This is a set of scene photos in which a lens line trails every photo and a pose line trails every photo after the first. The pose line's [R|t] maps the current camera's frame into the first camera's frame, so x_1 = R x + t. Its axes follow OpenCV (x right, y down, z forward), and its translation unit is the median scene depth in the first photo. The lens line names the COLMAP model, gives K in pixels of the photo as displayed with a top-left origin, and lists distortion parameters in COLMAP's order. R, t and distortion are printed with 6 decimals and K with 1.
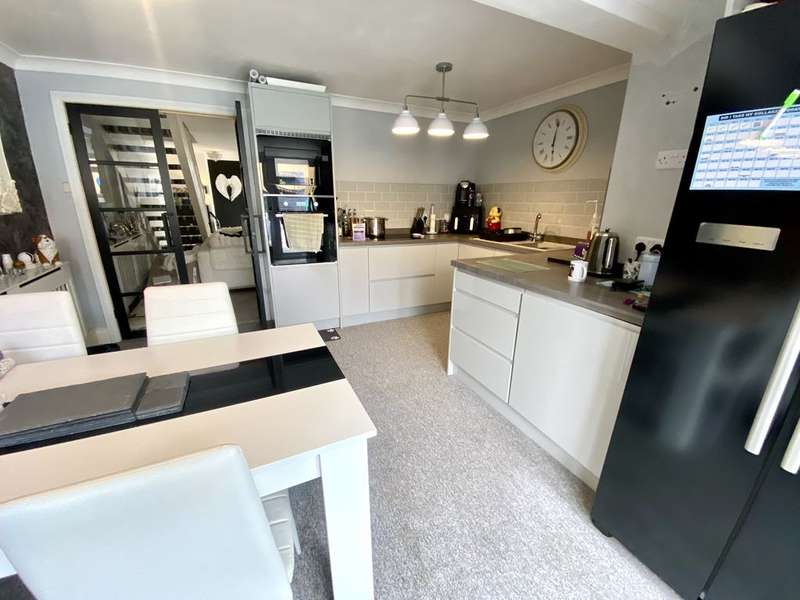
lens RADIAL K [[323.1, 0, 398.7], [0, 323.1, 302.3], [0, 0, 1]] dist [0.028945, -0.026723]
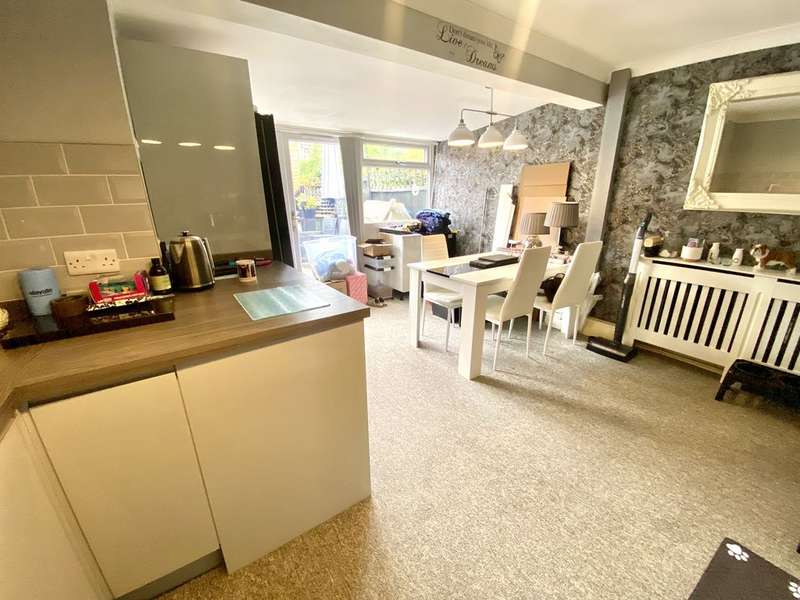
lens RADIAL K [[323.1, 0, 398.7], [0, 323.1, 302.3], [0, 0, 1]] dist [0.028945, -0.026723]
pose [[-0.988138, 0.044393, -0.147015, 0.145775], [-0.049780, 0.813029, 0.580092, -0.344669], [0.145279, 0.580529, -0.801174, 1.085339]]
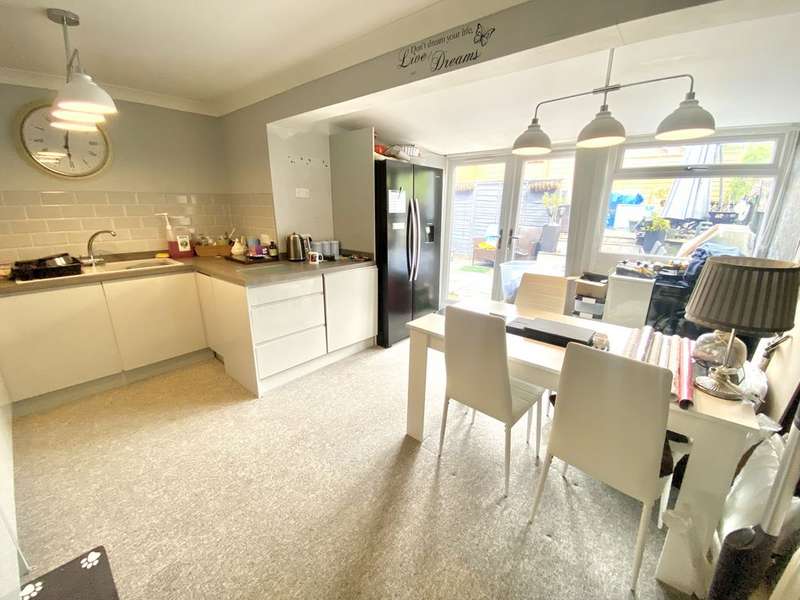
lens RADIAL K [[323.1, 0, 398.7], [0, 323.1, 302.3], [0, 0, 1]] dist [0.028945, -0.026723]
pose [[-0.403419, -0.275360, 0.872600, -0.661728], [0.260776, 0.879496, 0.398098, -0.256370], [-0.877068, 0.388154, -0.282998, 0.679409]]
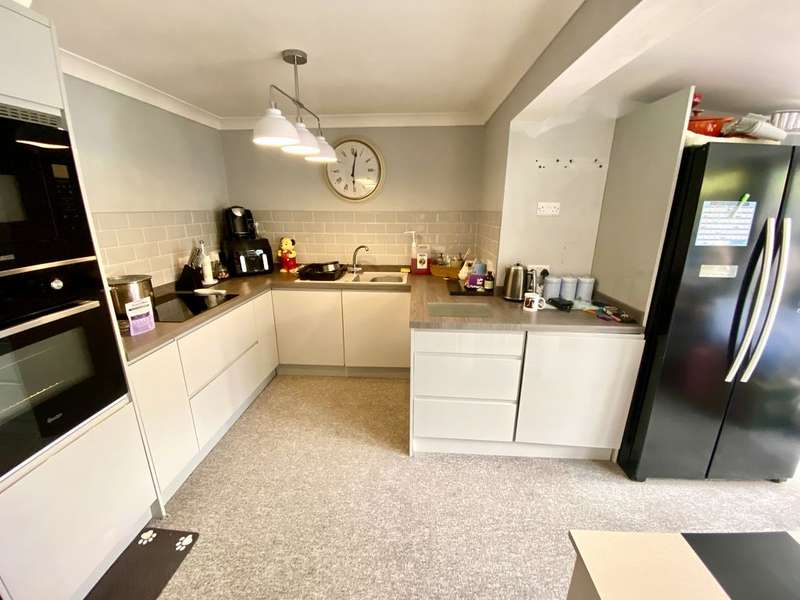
lens RADIAL K [[323.1, 0, 398.7], [0, 323.1, 302.3], [0, 0, 1]] dist [0.028945, -0.026723]
pose [[0.479202, -0.250479, 0.841205, -0.380592], [0.269608, 0.954086, 0.130505, -0.217183], [-0.835271, 0.164258, 0.524731, 0.455055]]
